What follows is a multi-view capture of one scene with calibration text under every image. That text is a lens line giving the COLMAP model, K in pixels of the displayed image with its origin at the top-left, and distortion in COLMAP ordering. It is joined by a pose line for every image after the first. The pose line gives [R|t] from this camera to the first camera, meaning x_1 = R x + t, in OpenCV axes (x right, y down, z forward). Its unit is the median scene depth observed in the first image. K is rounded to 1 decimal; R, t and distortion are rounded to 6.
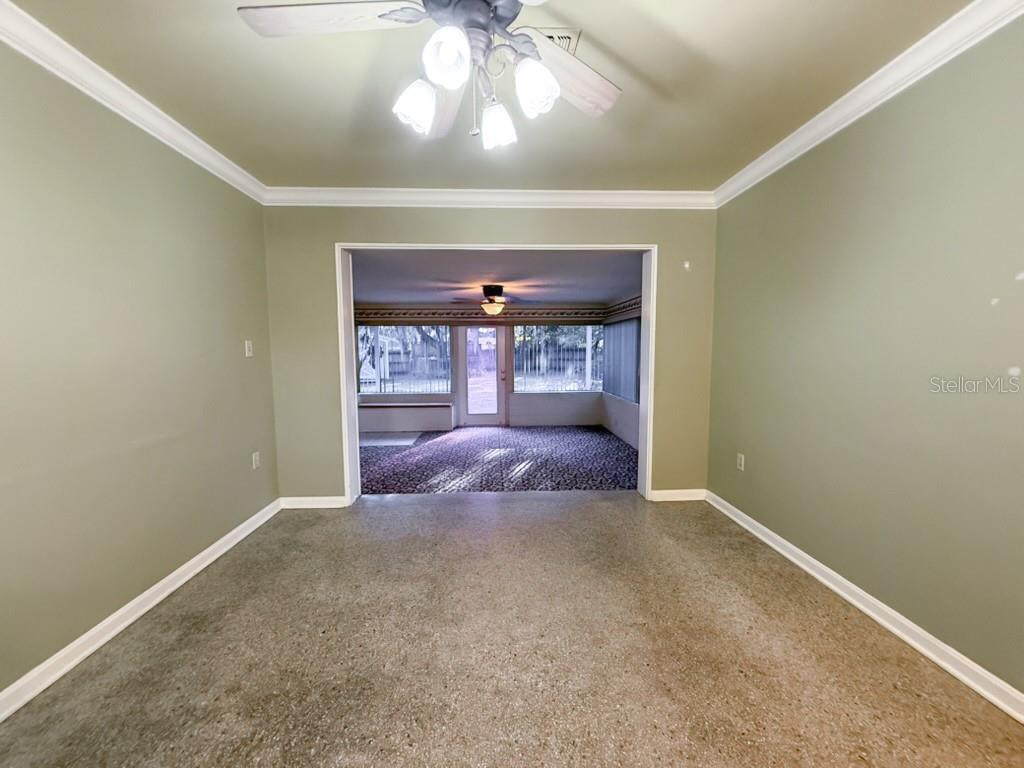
lens RADIAL K [[408.4, 0, 504.7], [0, 408.4, 384.3], [0, 0, 1]] dist [0.000222, -0.000025]
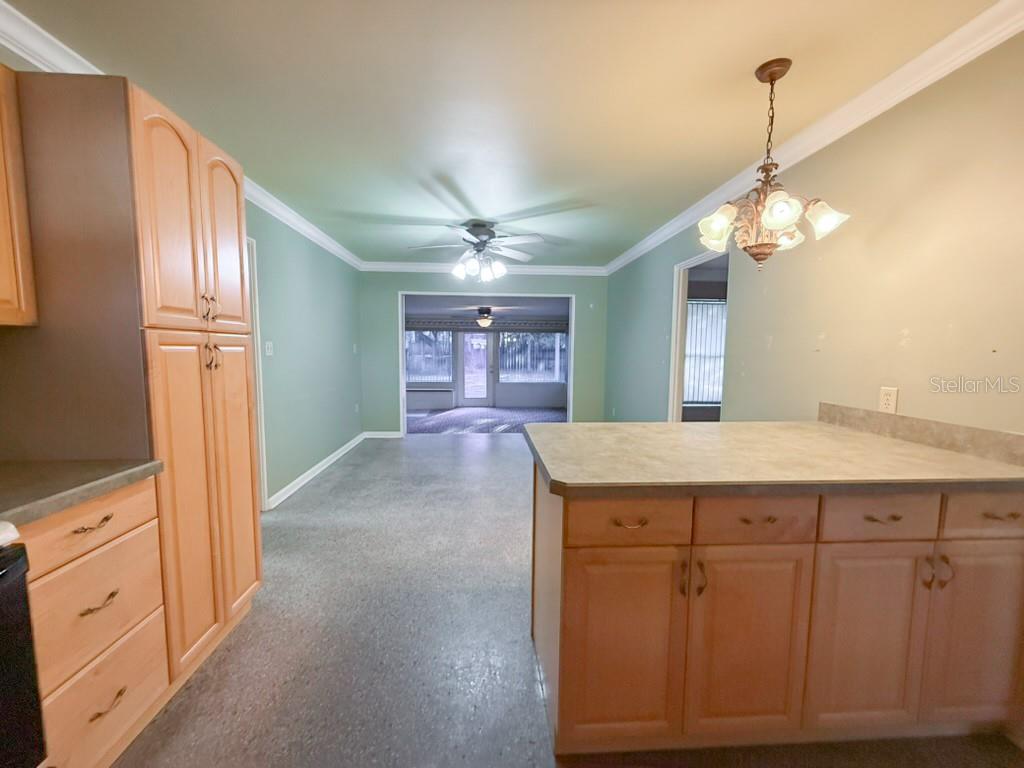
lens RADIAL K [[408.4, 0, 510.5], [0, 408.4, 383.4], [0, 0, 1]] dist [0.000222, -0.000025]
pose [[0.999231, 0.011615, 0.037451, 0.013645], [-0.011591, 0.999932, -0.000862, 0.035896], [-0.037458, 0.000427, 0.999298, -0.494458]]
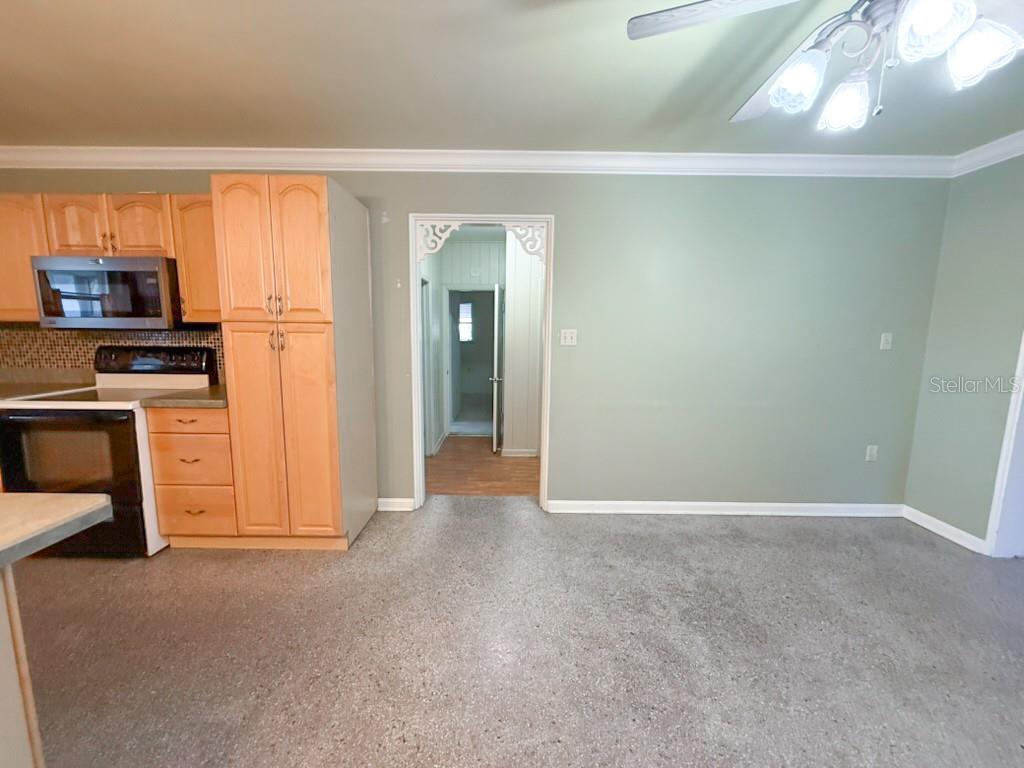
lens RADIAL K [[408.4, 0, 511.8], [0, 408.4, 383.5], [0, 0, 1]] dist [0.000222, -0.000025]
pose [[-0.035540, 0.140516, -0.989440, 0.213091], [-0.096936, 0.984913, 0.143355, -0.021957], [0.994656, 0.101007, -0.021383, 0.070544]]
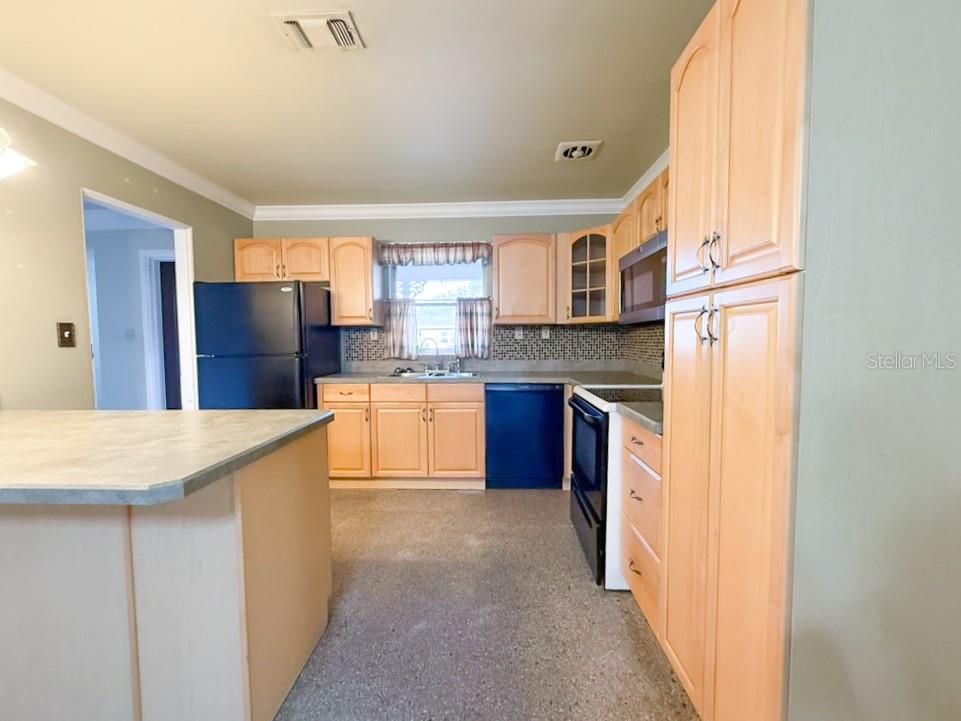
lens RADIAL K [[405.6, 0, 474.0], [0, 405.6, 360.6], [0, 0, 1]] dist [-0.000352, -0.000486]
pose [[-0.996518, 0.011832, 0.082533, -0.095241], [0.023231, 0.990082, 0.138557, 0.004702], [-0.080075, 0.139992, -0.986909, 0.034115]]
